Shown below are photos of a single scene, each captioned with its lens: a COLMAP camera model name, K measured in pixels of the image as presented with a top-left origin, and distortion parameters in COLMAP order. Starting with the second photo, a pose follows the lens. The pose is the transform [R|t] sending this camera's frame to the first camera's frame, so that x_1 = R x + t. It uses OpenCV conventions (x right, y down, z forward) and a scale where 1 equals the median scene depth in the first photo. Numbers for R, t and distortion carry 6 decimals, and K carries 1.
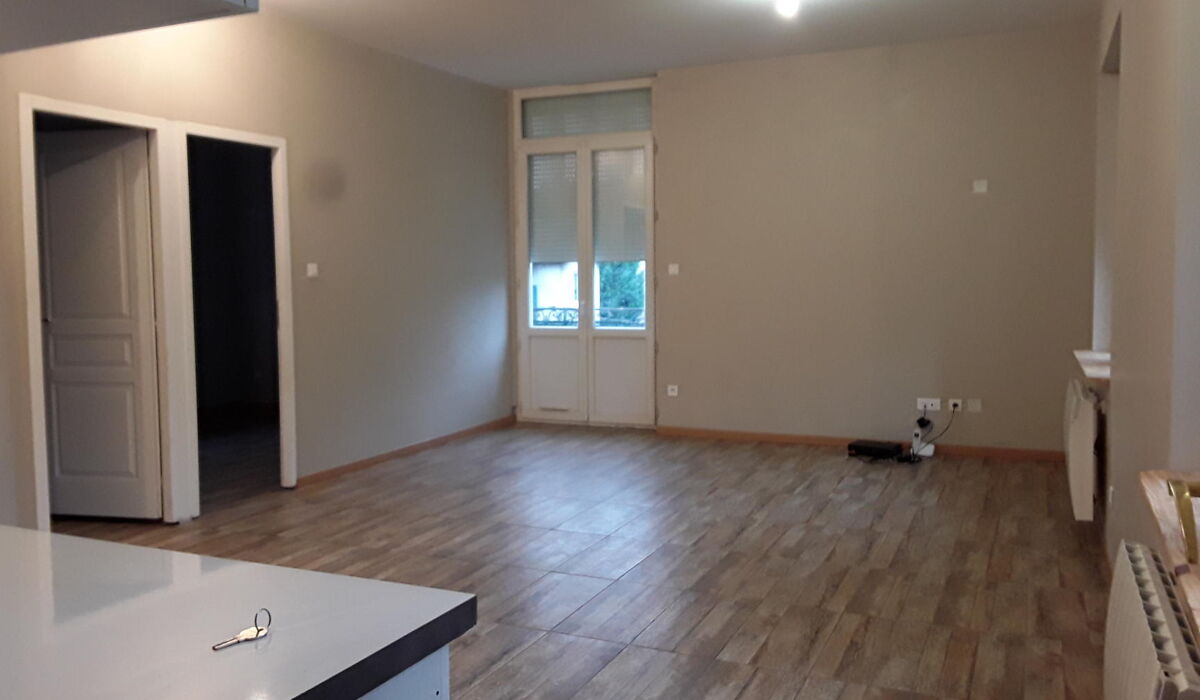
lens RADIAL K [[950.3, 0, 600.0], [0, 950.3, 348.9], [0, 0, 1]] dist [0.090668, 0.001941]
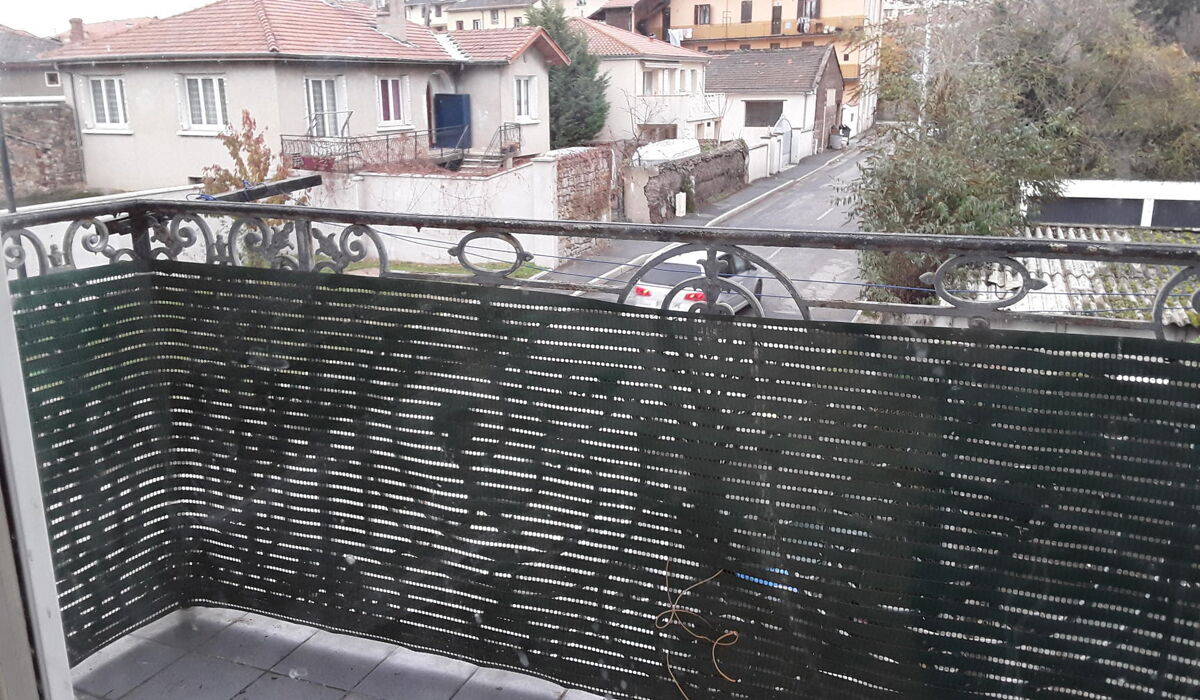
lens RADIAL K [[950.3, 0, 598.1], [0, 950.3, 348.0], [0, 0, 1]] dist [0.090668, 0.001941]
pose [[0.998958, -0.020426, 0.040810, 0.003478], [0.012317, 0.981732, 0.189871, -0.010407], [-0.043943, -0.189170, 0.980961, 0.160047]]
